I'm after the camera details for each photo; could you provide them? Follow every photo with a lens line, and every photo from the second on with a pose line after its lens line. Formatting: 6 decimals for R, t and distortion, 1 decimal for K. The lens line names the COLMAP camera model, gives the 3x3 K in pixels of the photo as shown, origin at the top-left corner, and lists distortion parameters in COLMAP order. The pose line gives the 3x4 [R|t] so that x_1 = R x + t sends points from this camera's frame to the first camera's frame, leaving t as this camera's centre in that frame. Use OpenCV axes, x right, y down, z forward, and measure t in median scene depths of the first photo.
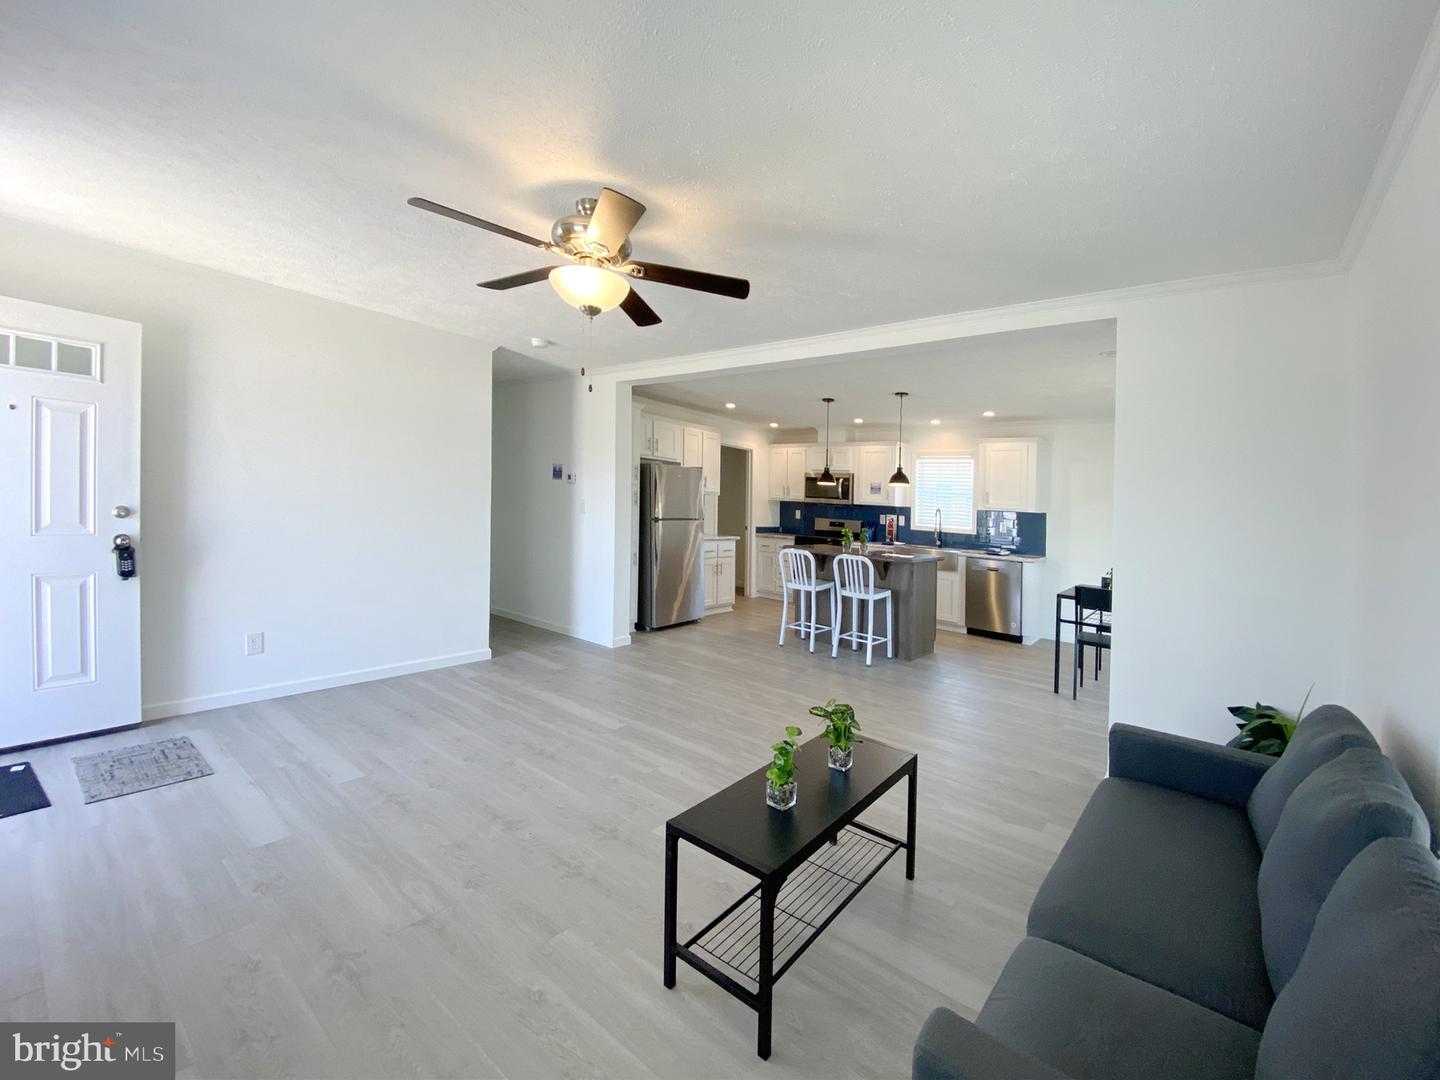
lens RADIAL K [[594.0, 0, 732.6], [0, 594.0, 537.8], [0, 0, 1]] dist [-0.001360, -0.016915]
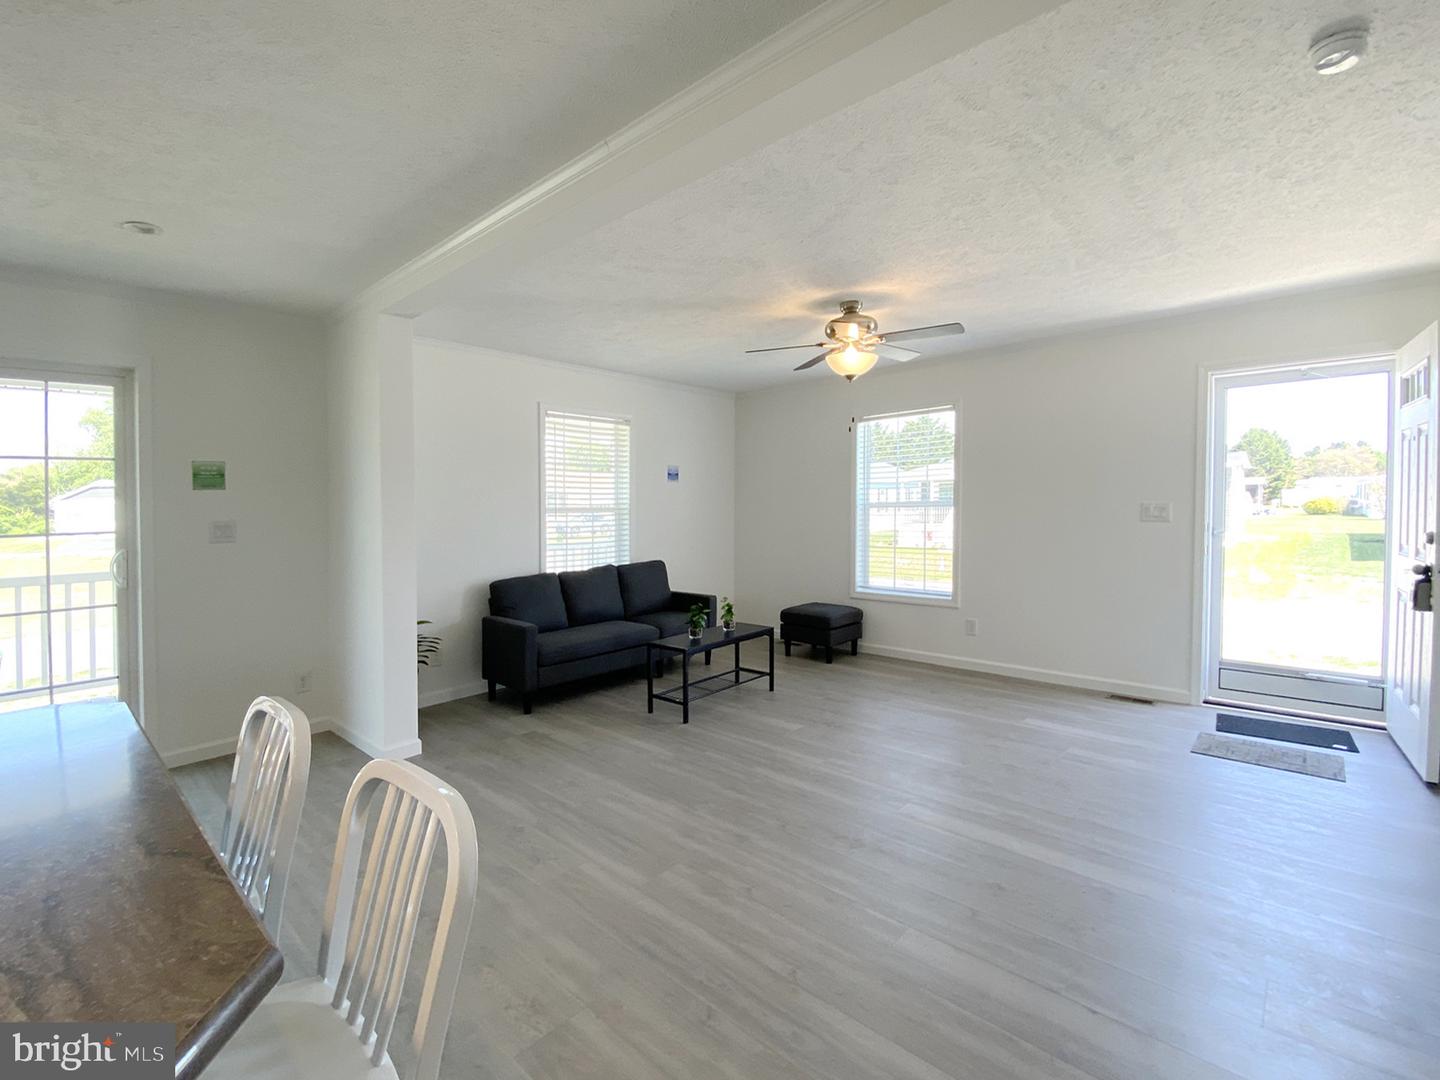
lens RADIAL K [[594.0, 0, 732.6], [0, 594.0, 537.8], [0, 0, 1]] dist [-0.001360, -0.016915]
pose [[-0.999440, -0.031866, 0.010167, 0.034431], [-0.030659, 0.994263, 0.102473, -0.097478], [-0.013374, 0.102104, -0.994684, 1.719367]]
